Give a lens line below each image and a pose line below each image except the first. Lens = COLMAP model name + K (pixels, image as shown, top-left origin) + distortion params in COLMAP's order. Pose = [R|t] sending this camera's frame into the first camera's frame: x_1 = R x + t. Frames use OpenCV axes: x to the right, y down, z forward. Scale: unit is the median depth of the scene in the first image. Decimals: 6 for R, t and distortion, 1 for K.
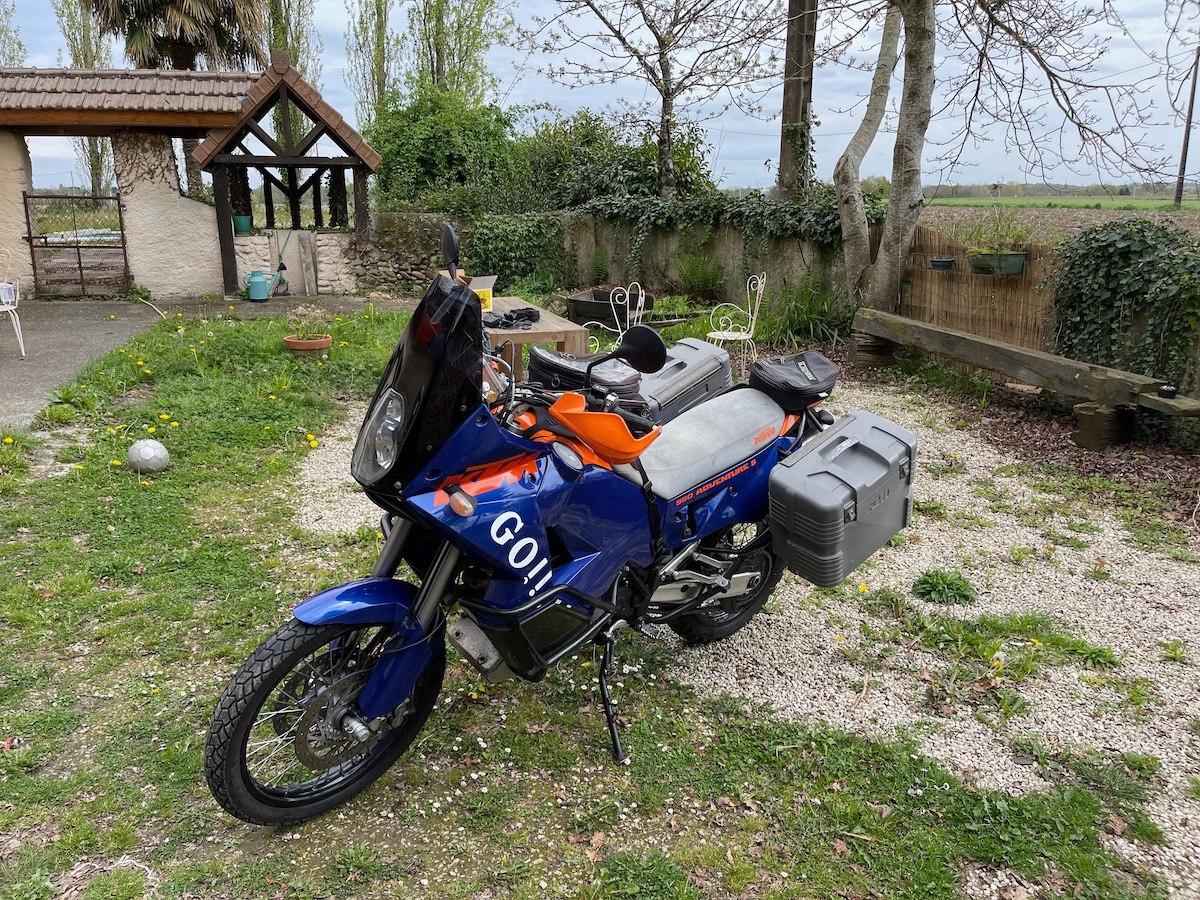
lens RADIAL K [[899.8, 0, 600.0], [0, 899.8, 450.0], [0, 0, 1]] dist [0.068856, -0.099012]
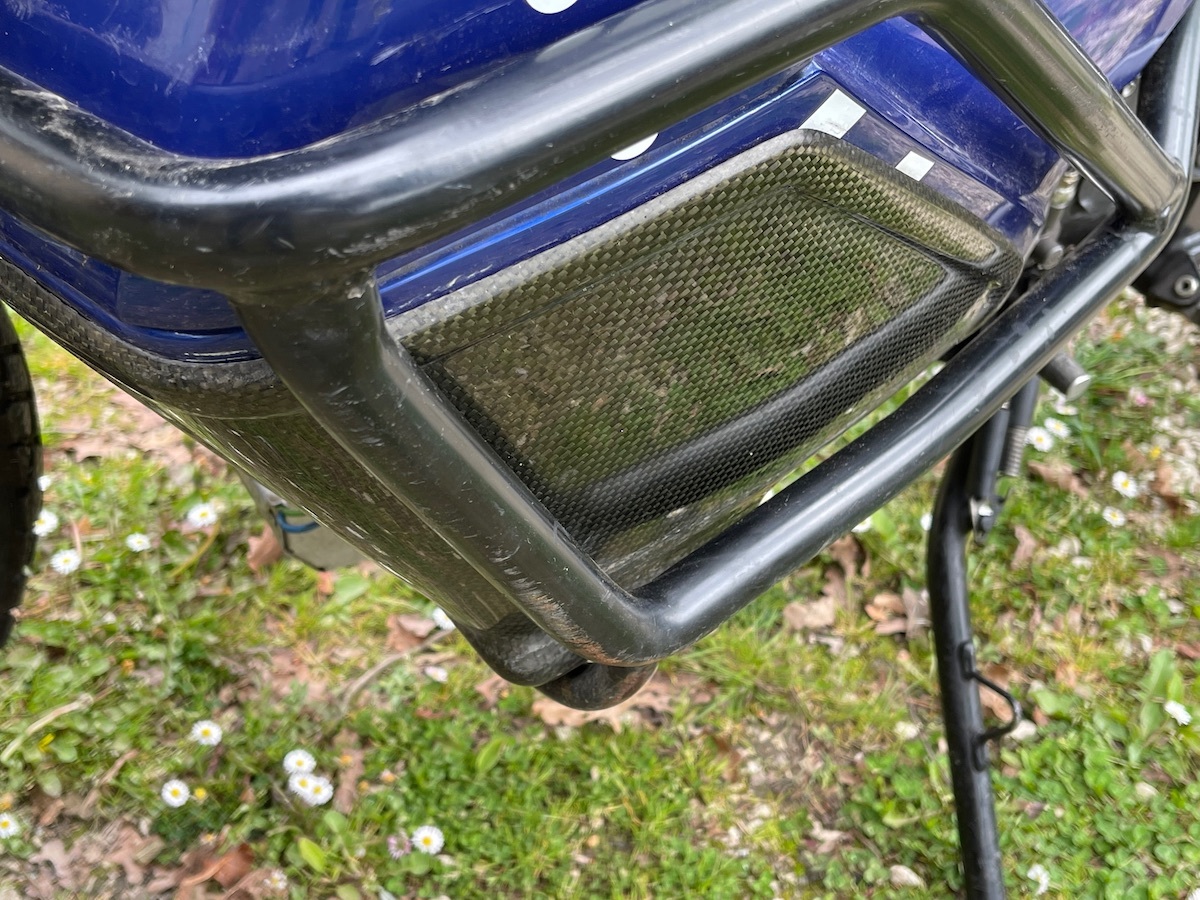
lens RADIAL K [[1523.5, 0, 593.0], [0, 1523.5, 445.7], [0, 0, 1]] dist [0.132984, -0.427279]
pose [[0.991756, 0.102780, -0.076531, -0.036249], [-0.066830, 0.924431, 0.375448, 0.090615], [0.109336, -0.367238, 0.923678, 0.533809]]
